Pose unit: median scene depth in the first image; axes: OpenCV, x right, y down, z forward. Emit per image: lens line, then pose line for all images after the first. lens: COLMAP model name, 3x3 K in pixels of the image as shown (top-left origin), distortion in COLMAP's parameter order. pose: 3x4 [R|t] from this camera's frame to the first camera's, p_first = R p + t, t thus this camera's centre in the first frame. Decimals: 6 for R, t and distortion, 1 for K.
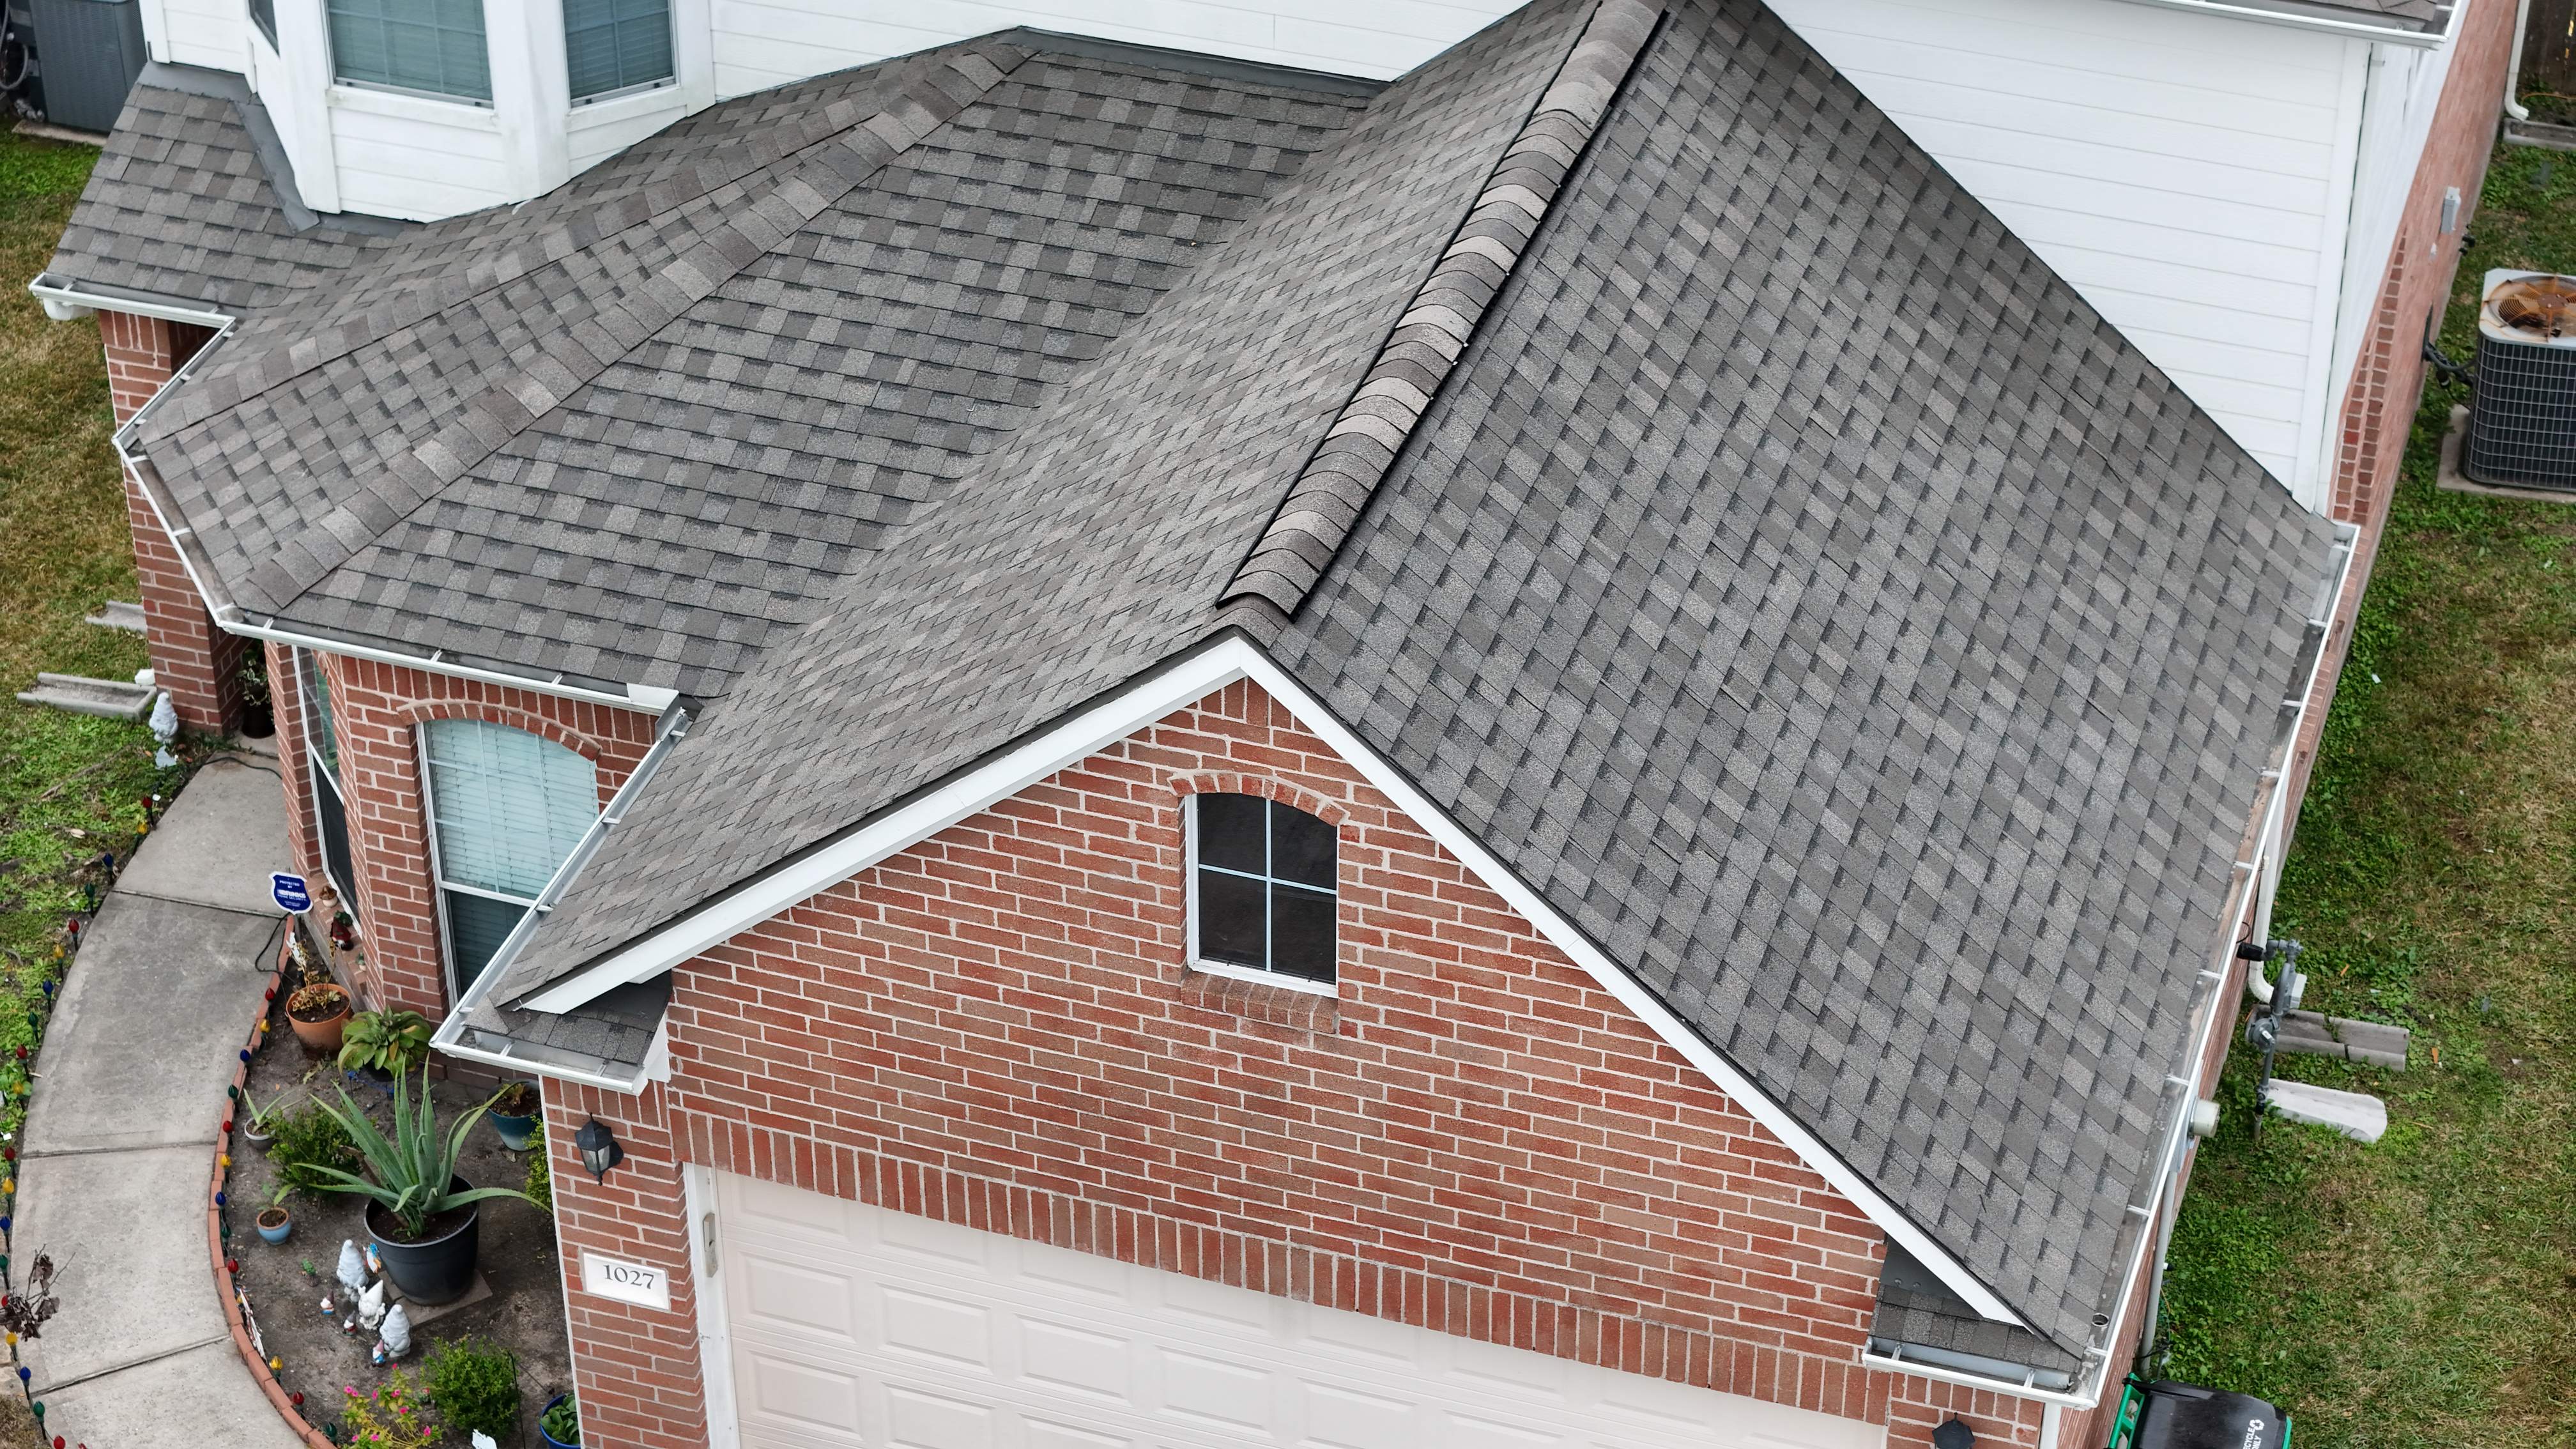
lens RADIAL K [[5191.3, 0, 1288.0], [0, 5191.3, 724.5], [0, 0, 1]] dist [-0.041176, -0.618847]
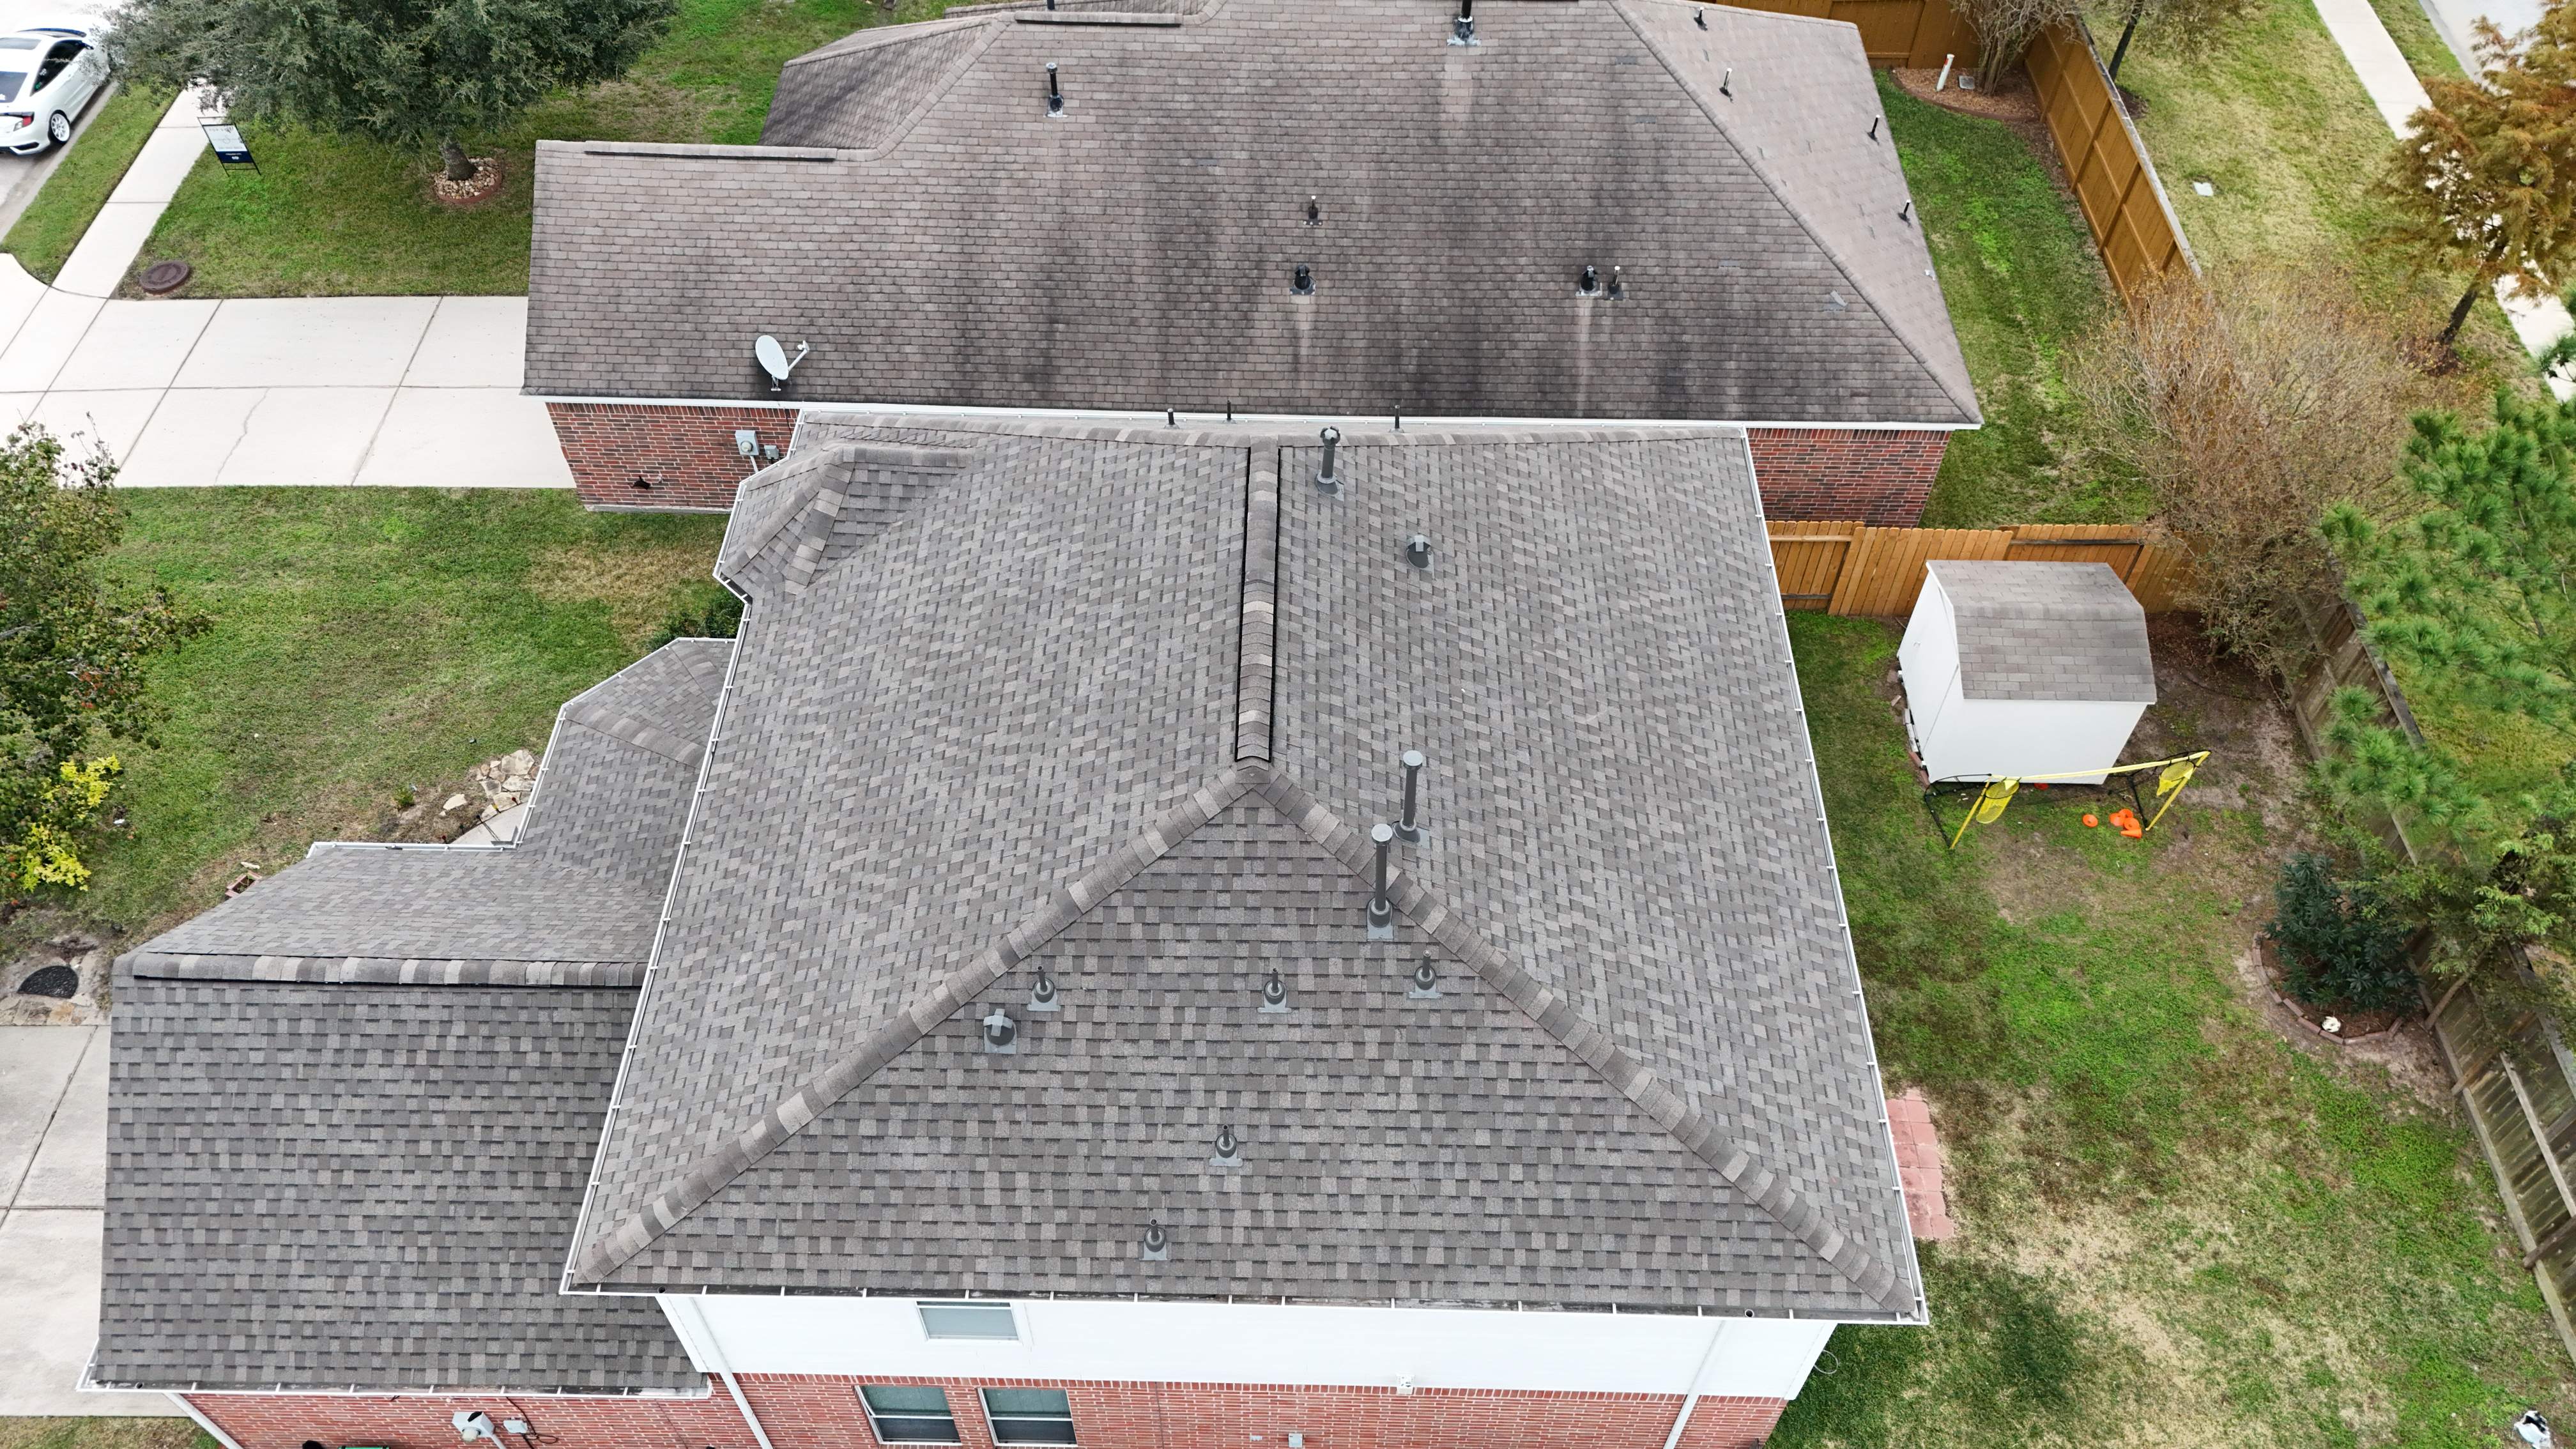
lens RADIAL K [[1884.1, 0, 1289.5], [0, 1884.1, 720.6], [0, 0, 1]] dist [0.089653, -0.088982]
pose [[0.300192, 0.734567, -0.608519, 0.576021], [-0.553440, 0.653714, 0.516103, -0.795113], [0.776910, 0.181849, 0.602779, 0.669835]]
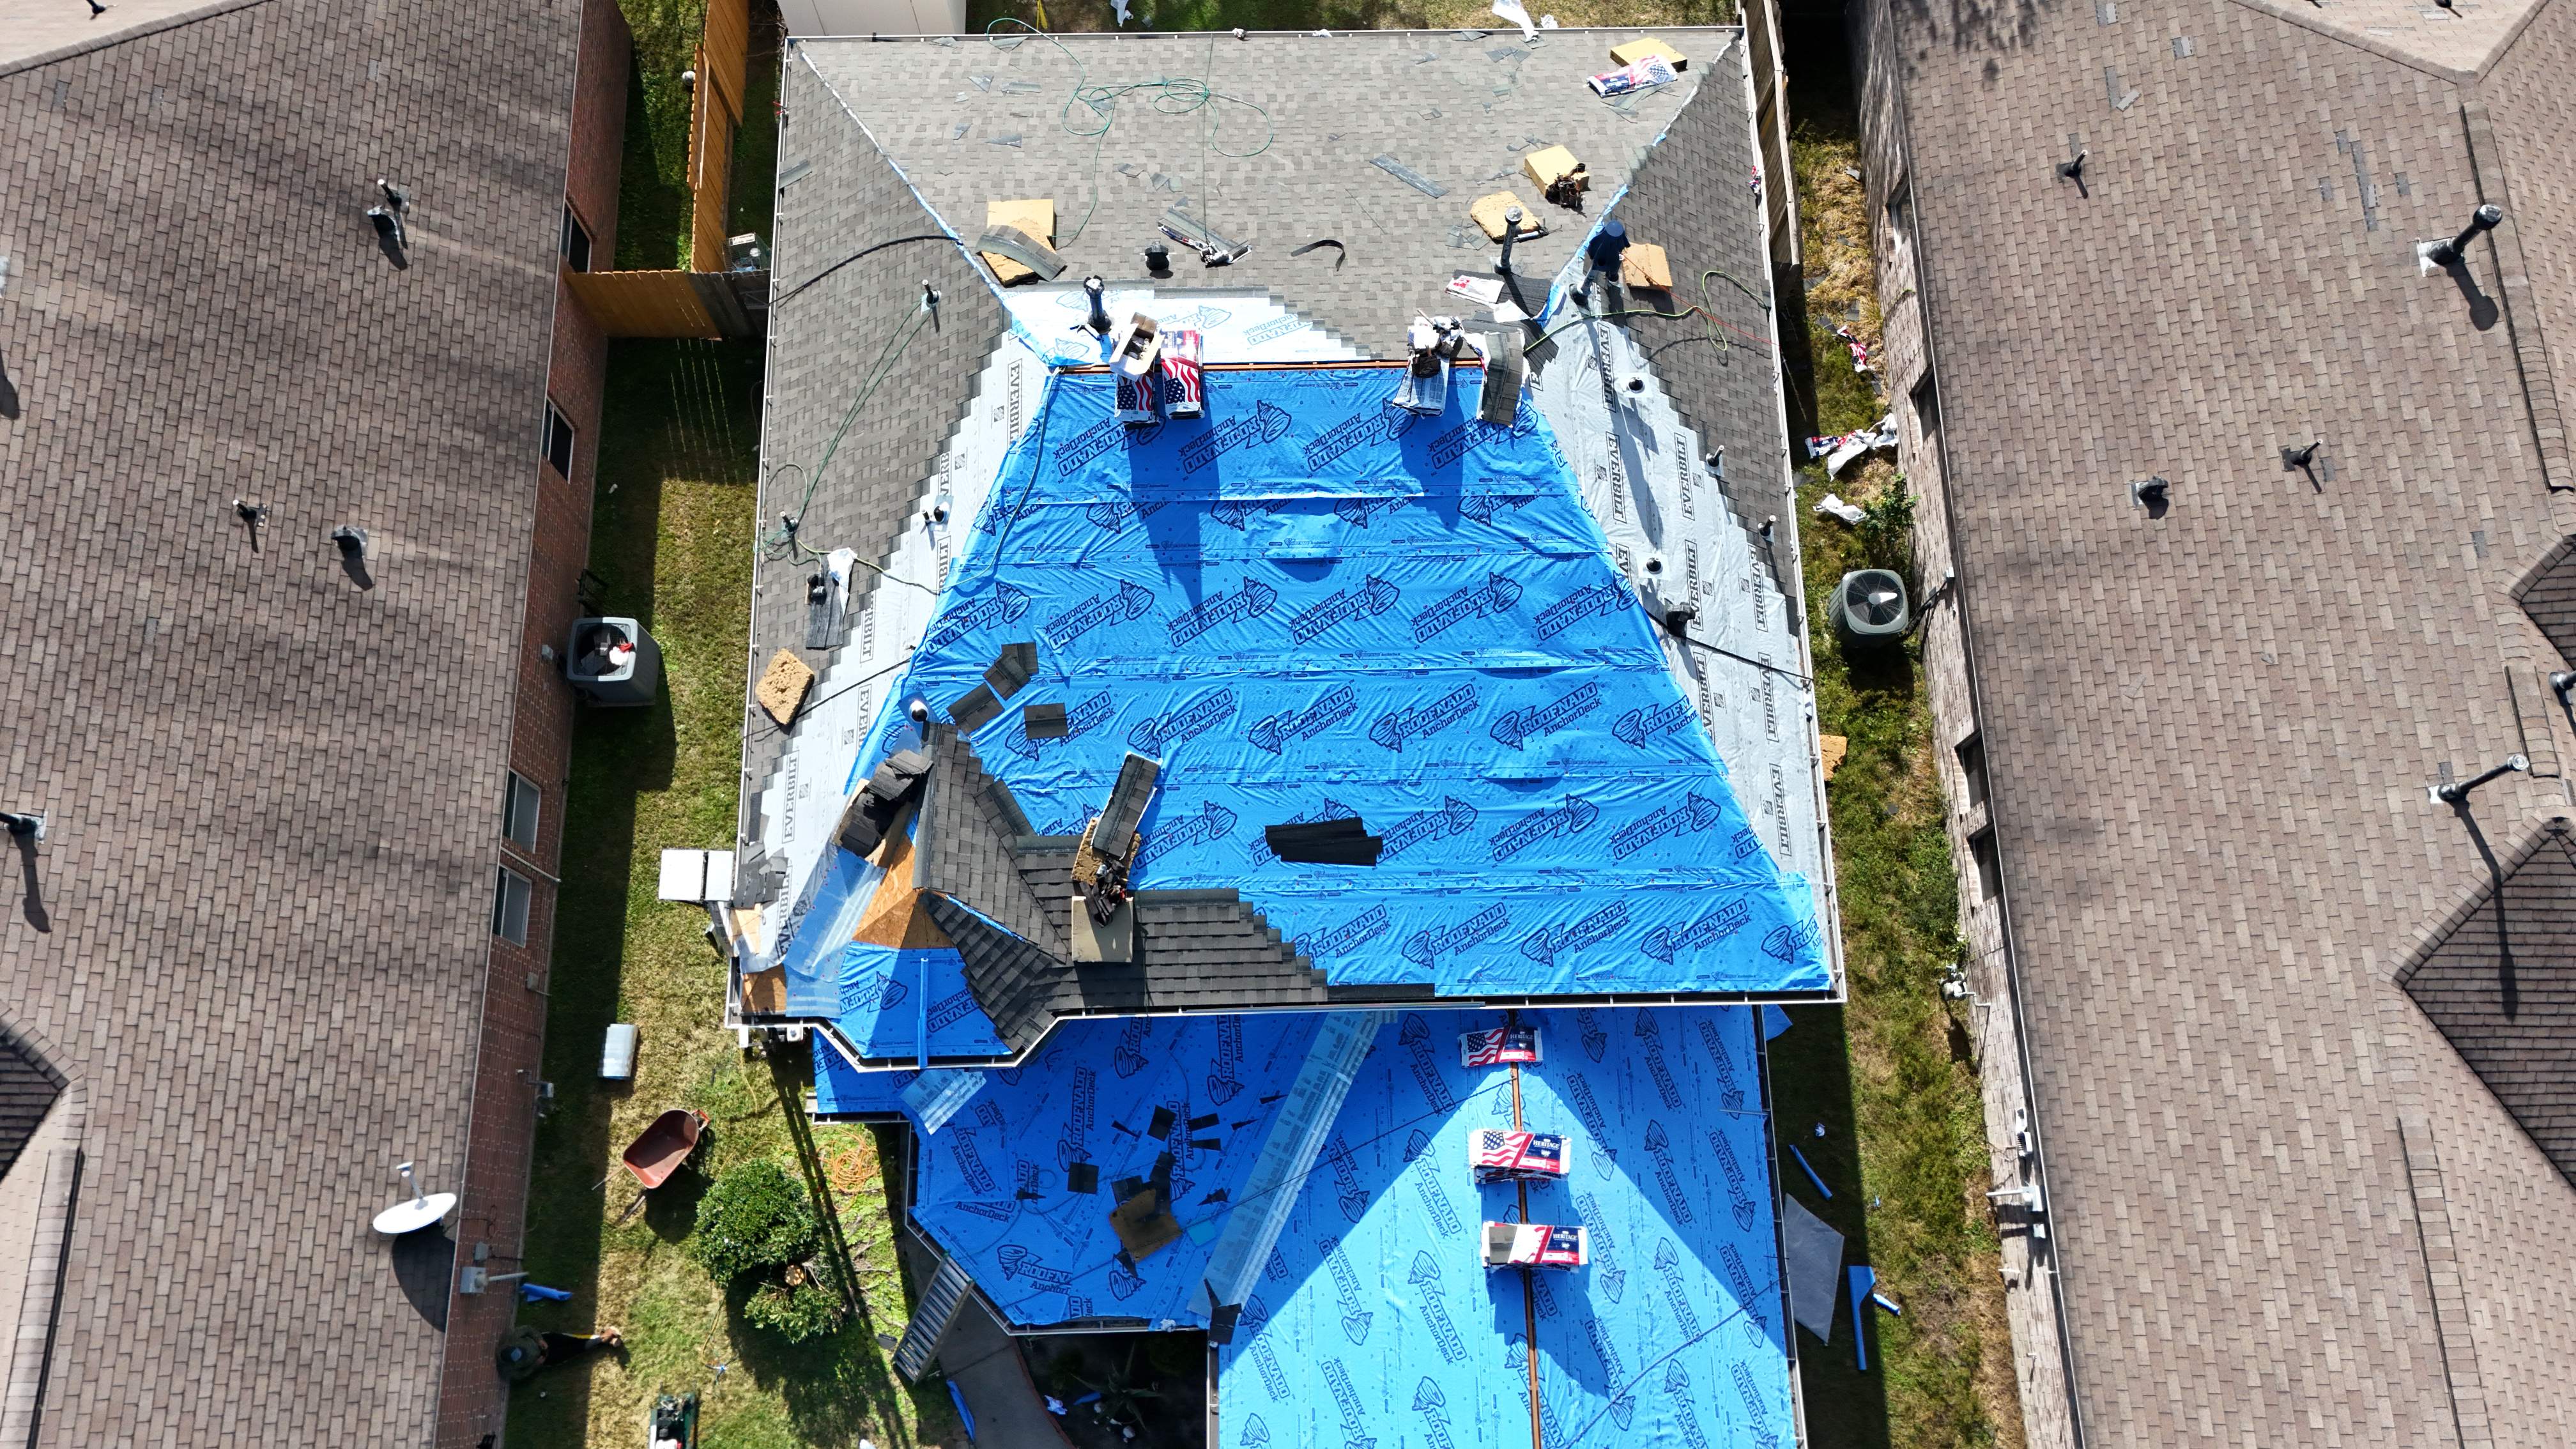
lens RADIAL K [[1889.5, 0, 1281.9], [0, 1889.5, 713.3], [0, 0, 1]] dist [0.079940, -0.073986]
pose [[0.941451, -0.319892, 0.106485, -0.082283], [0.186067, 0.756360, 0.627136, -0.815744], [-0.281156, -0.570604, 0.771597, 0.408766]]
